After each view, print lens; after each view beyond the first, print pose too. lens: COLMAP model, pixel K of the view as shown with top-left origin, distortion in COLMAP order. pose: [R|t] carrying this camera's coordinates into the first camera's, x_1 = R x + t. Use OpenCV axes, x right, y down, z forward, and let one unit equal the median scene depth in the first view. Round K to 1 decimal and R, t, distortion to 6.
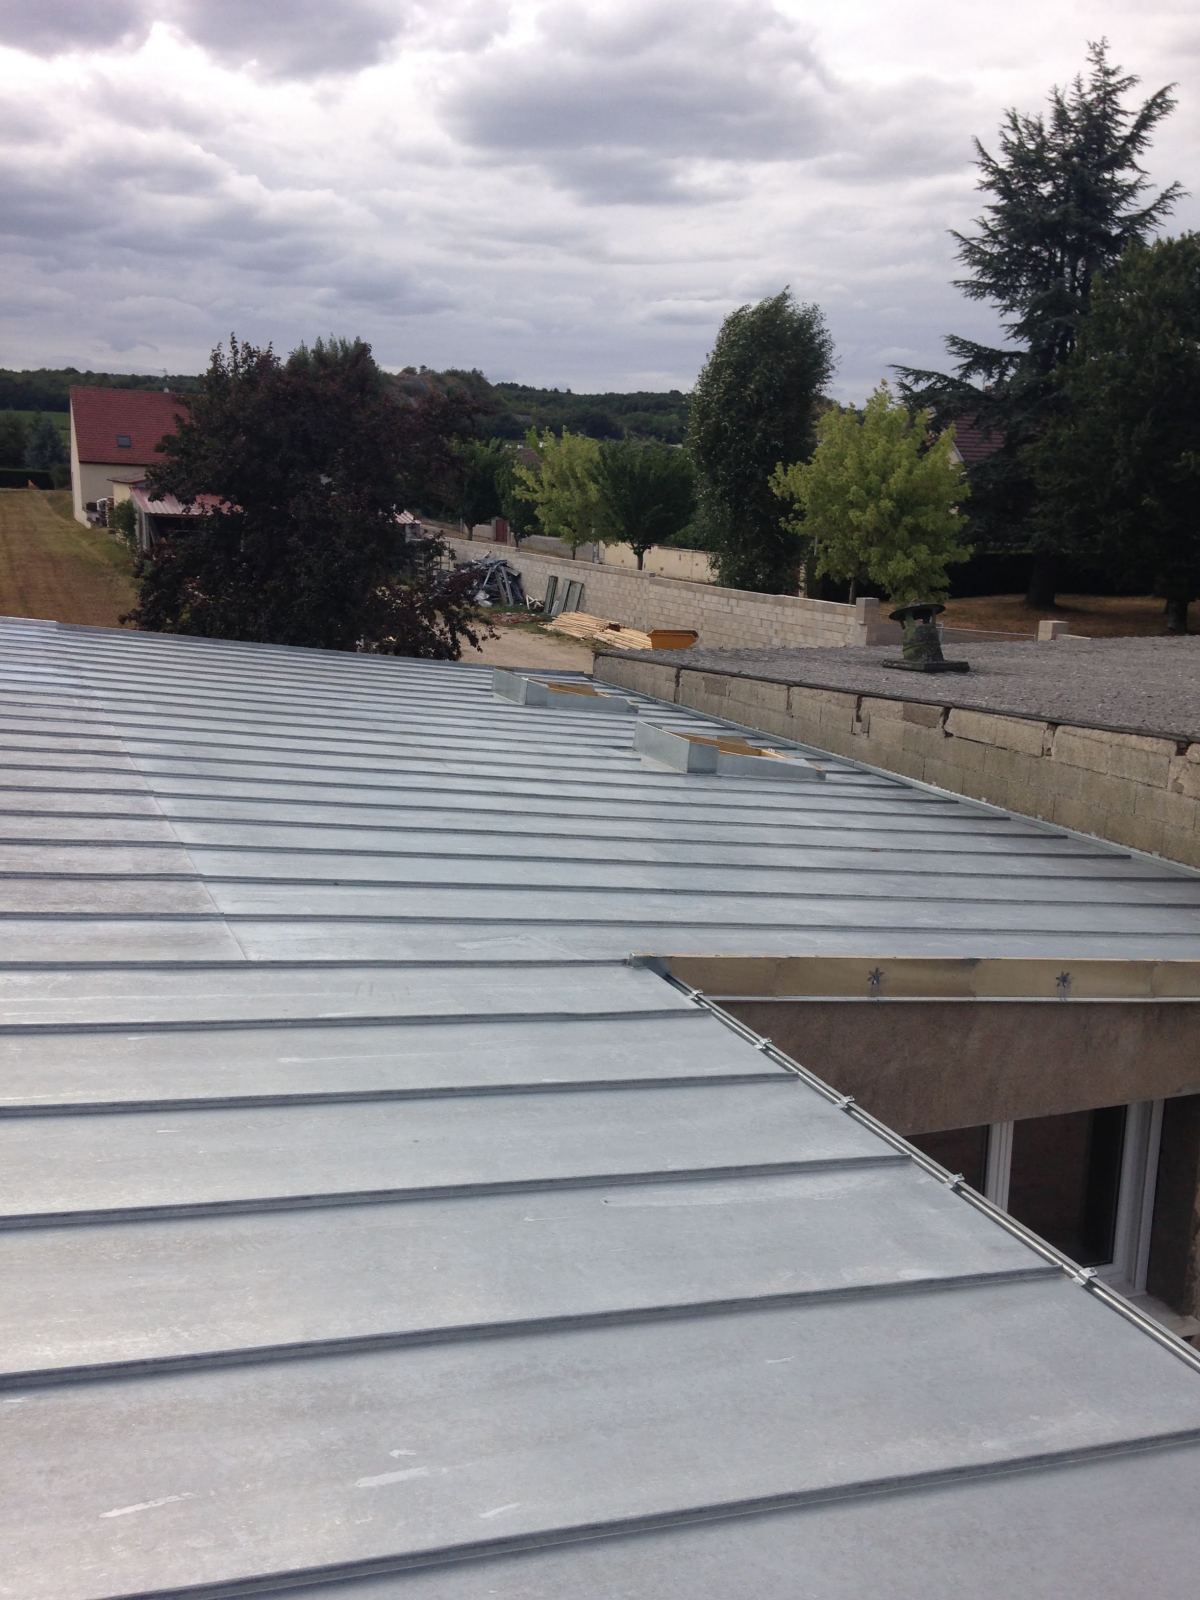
lens RADIAL K [[1440.6, 0, 601.7], [0, 1440.6, 892.8], [0, 0, 1]] dist [0.012431, 0.118906]
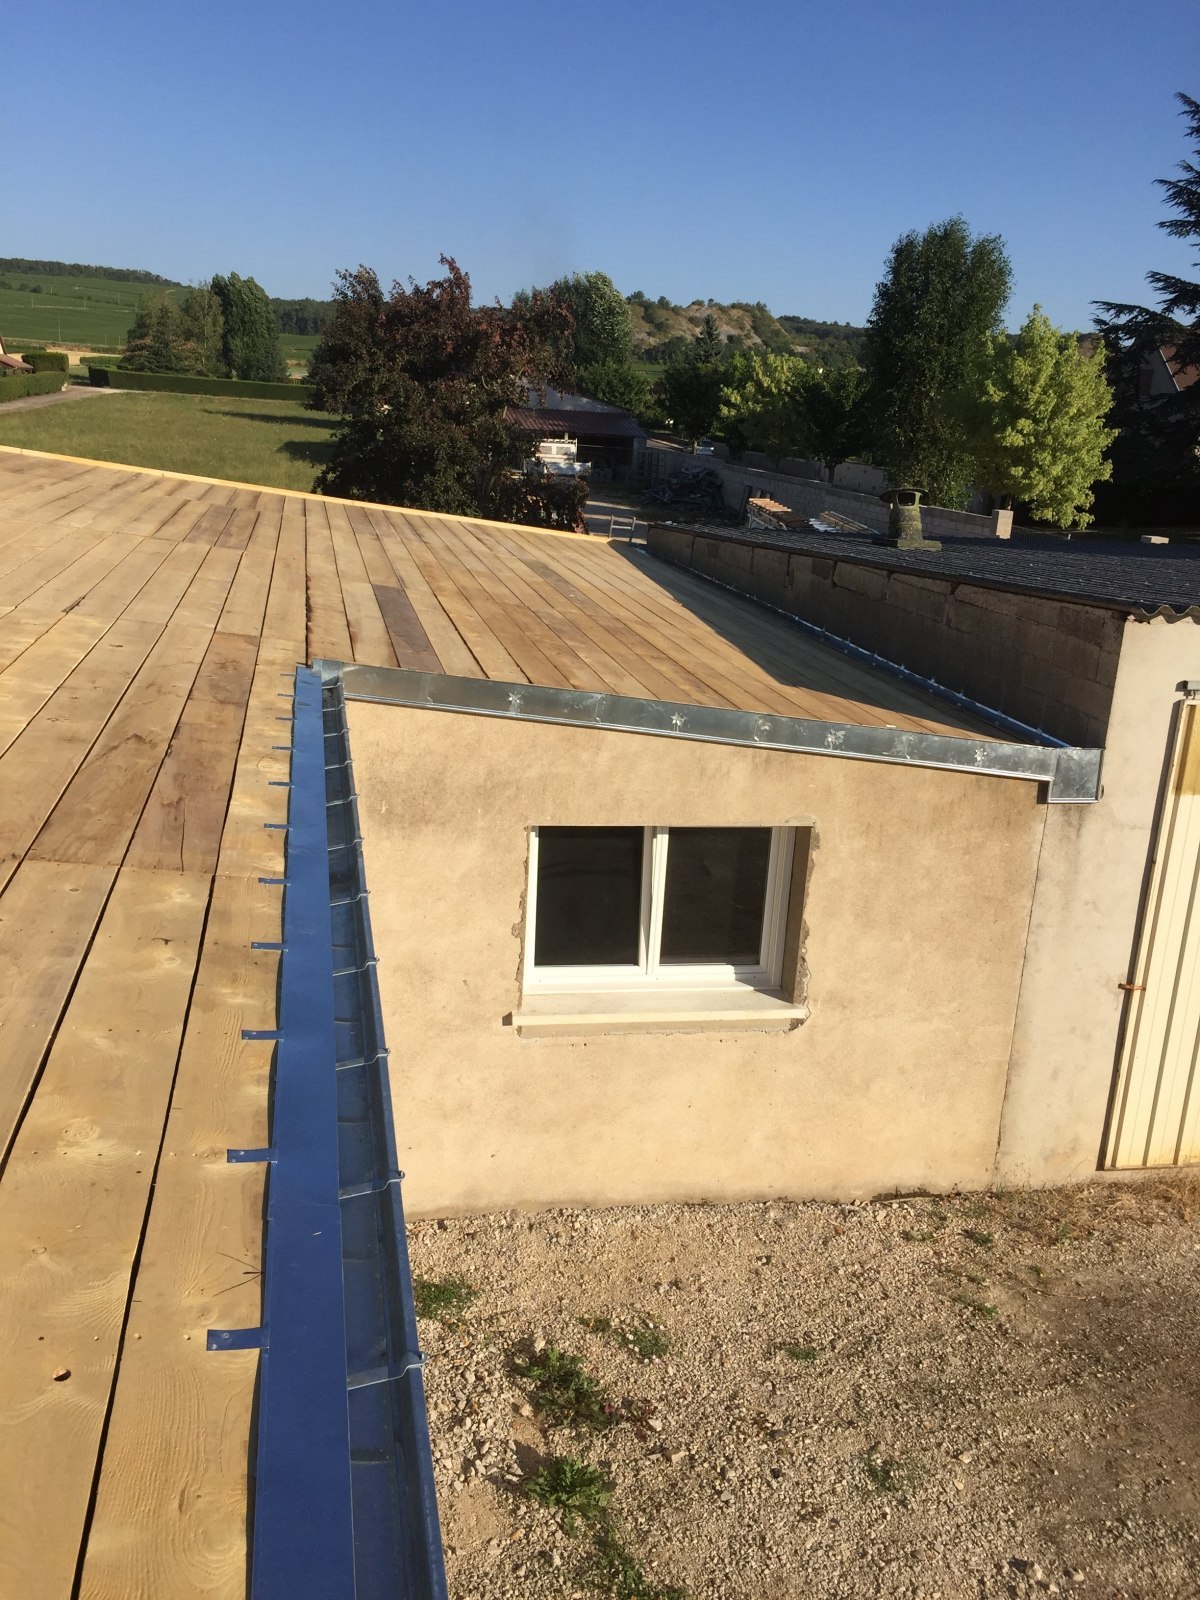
lens RADIAL K [[1367.9, 0, 600.0], [0, 1367.9, 800.0], [0, 0, 1]] dist [0.001508, -0.013664]
pose [[0.981134, 0.079155, -0.176382, 0.054031], [-0.078884, 0.996847, 0.008556, 0.014557], [0.176503, 0.005519, 0.984285, -0.027011]]
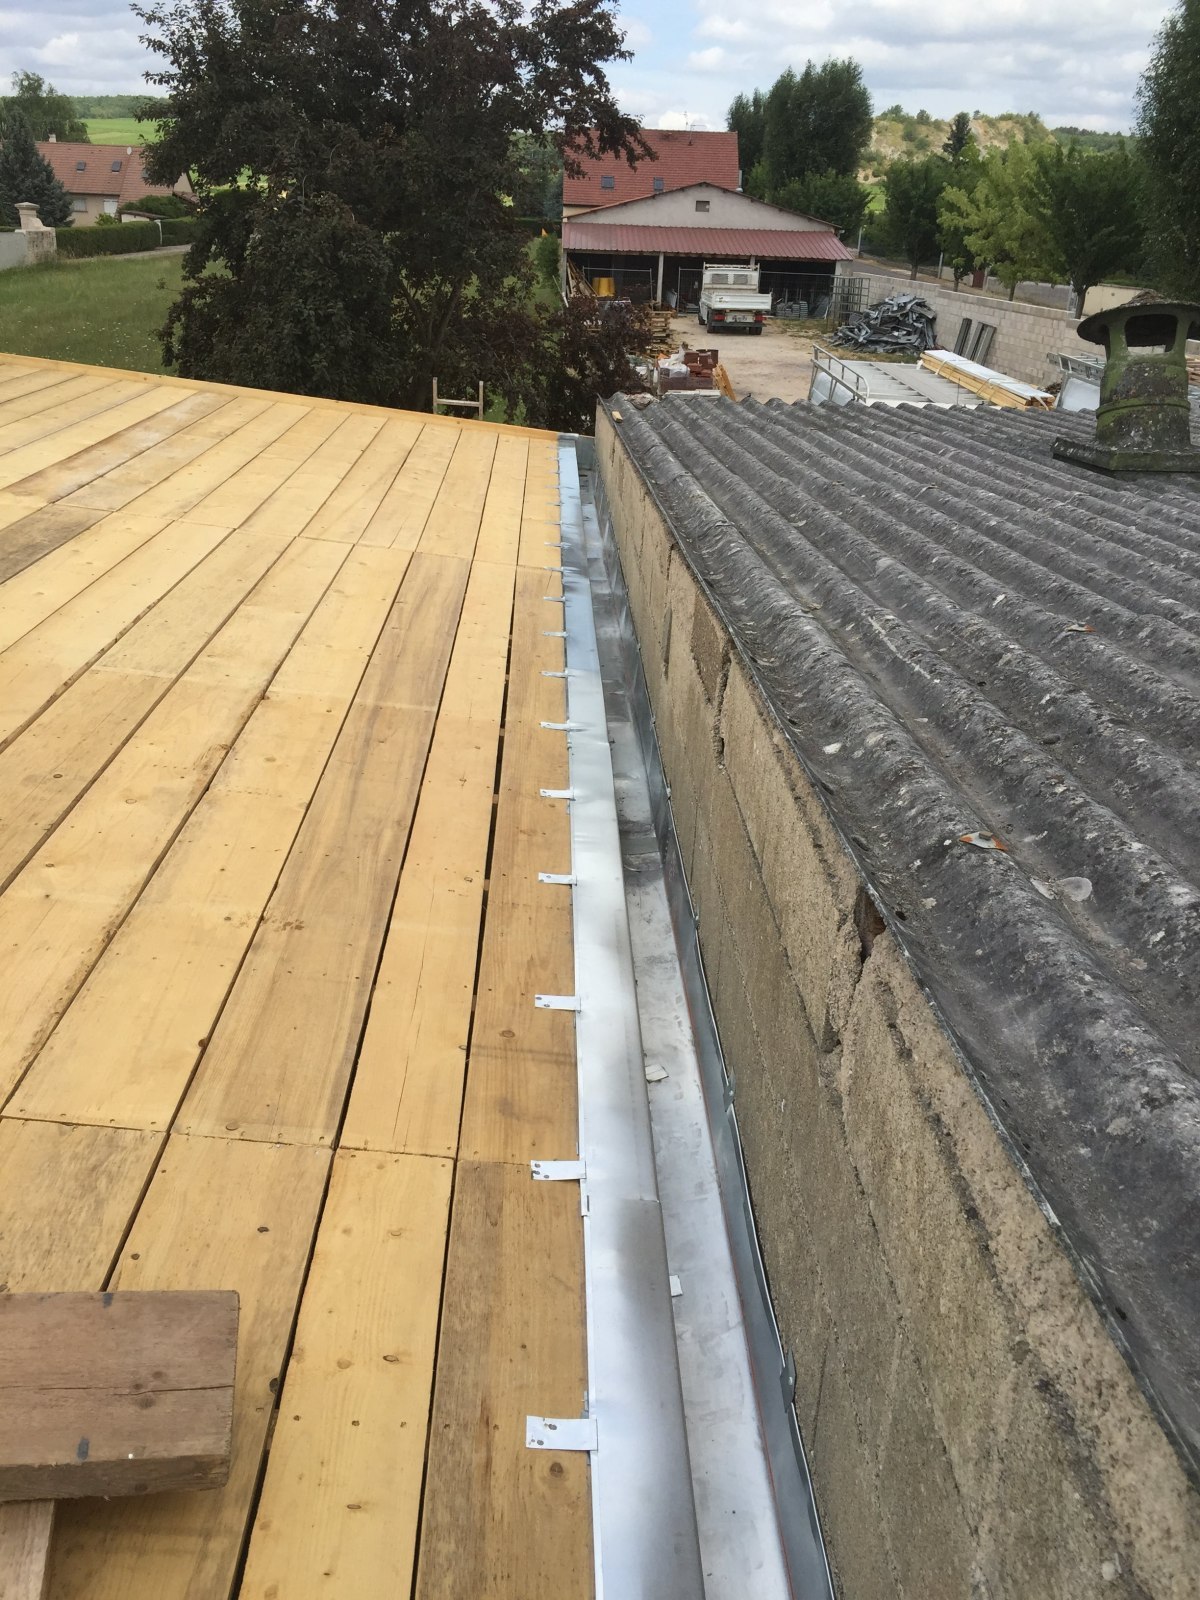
lens RADIAL K [[1367.9, 0, 600.0], [0, 1367.9, 800.0], [0, 0, 1]] dist [0.001508, -0.013664]
pose [[0.934913, 0.133269, -0.328902, 0.060636], [-0.094881, 0.986938, 0.130198, -0.031746], [0.341957, -0.090517, 0.935346, 0.178596]]
